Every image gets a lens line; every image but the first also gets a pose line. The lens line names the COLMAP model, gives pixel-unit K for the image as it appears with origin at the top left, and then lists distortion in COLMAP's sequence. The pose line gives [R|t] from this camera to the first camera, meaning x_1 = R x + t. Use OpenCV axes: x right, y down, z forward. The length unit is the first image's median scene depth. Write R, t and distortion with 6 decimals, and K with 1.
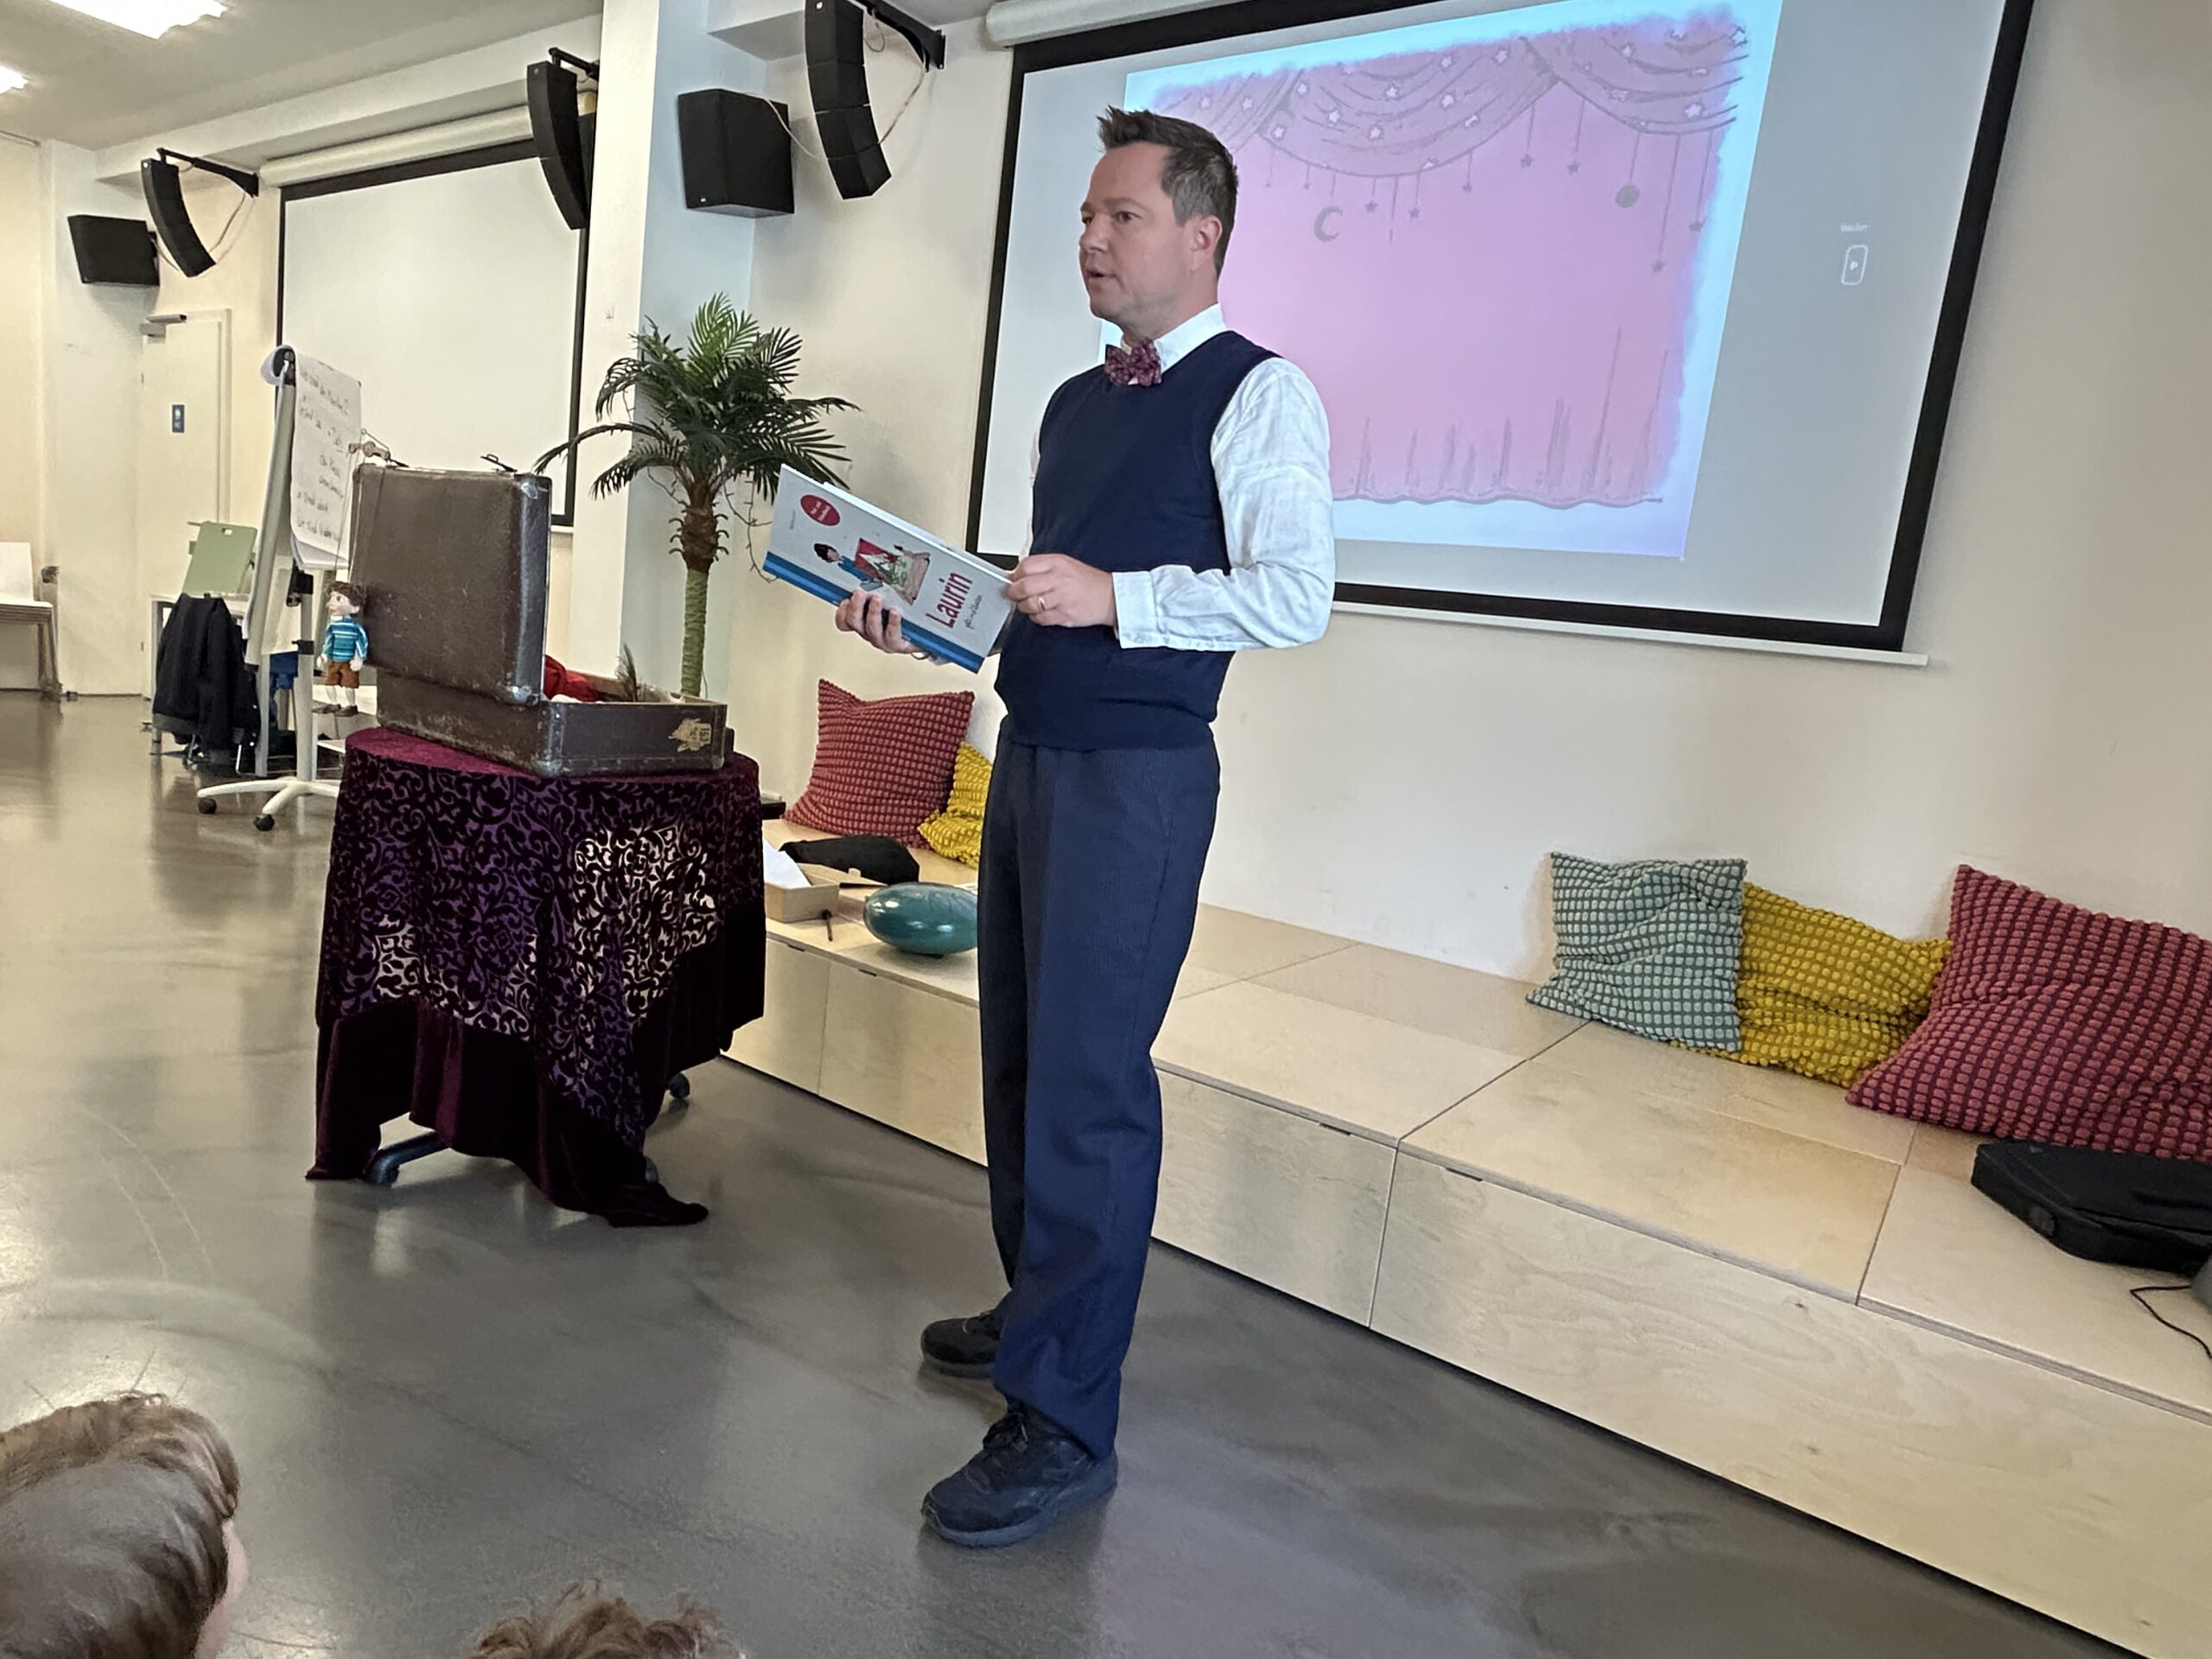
lens RADIAL K [[1344.2, 0, 1087.3], [0, 1344.2, 841.6], [0, 0, 1]] dist [-0.001079, -0.004312]
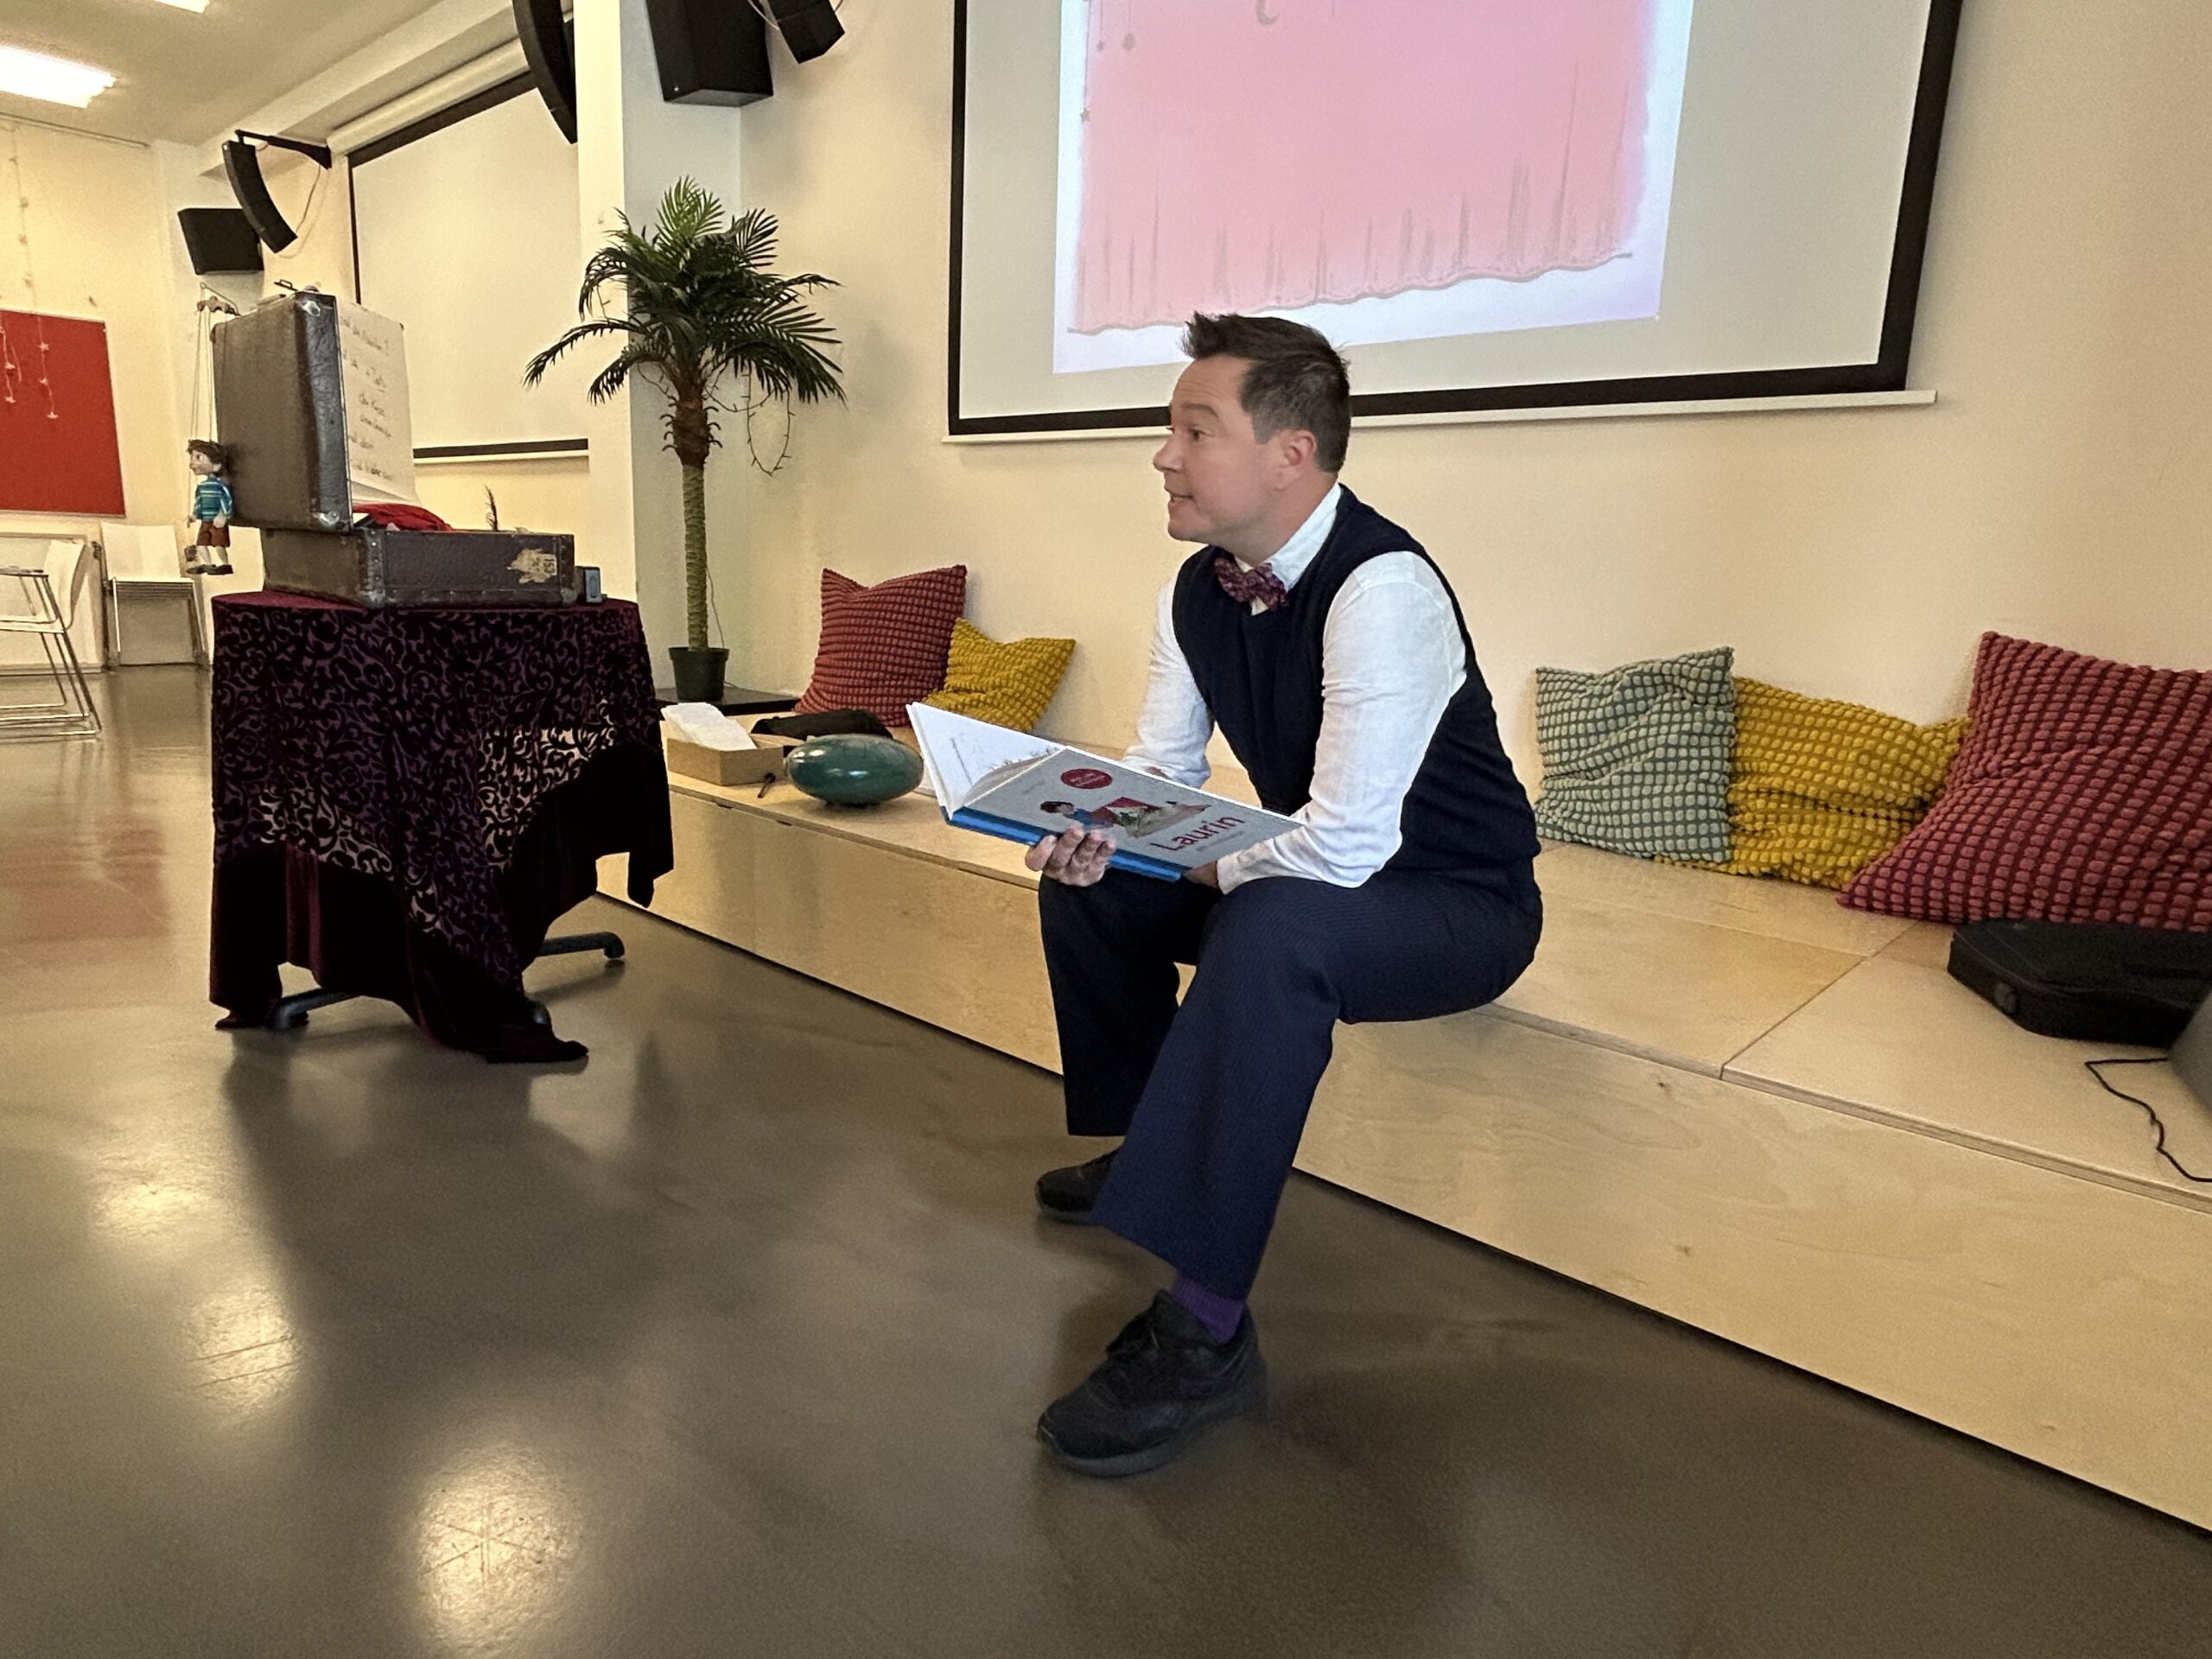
lens RADIAL K [[1344.2, 0, 1087.3], [0, 1344.2, 841.6], [0, 0, 1]] dist [-0.001079, -0.004312]
pose [[0.989176, -0.048740, -0.138402, 0.215157], [0.053751, 0.998019, 0.032702, 0.103352], [0.136534, -0.039788, 0.989836, 0.070159]]
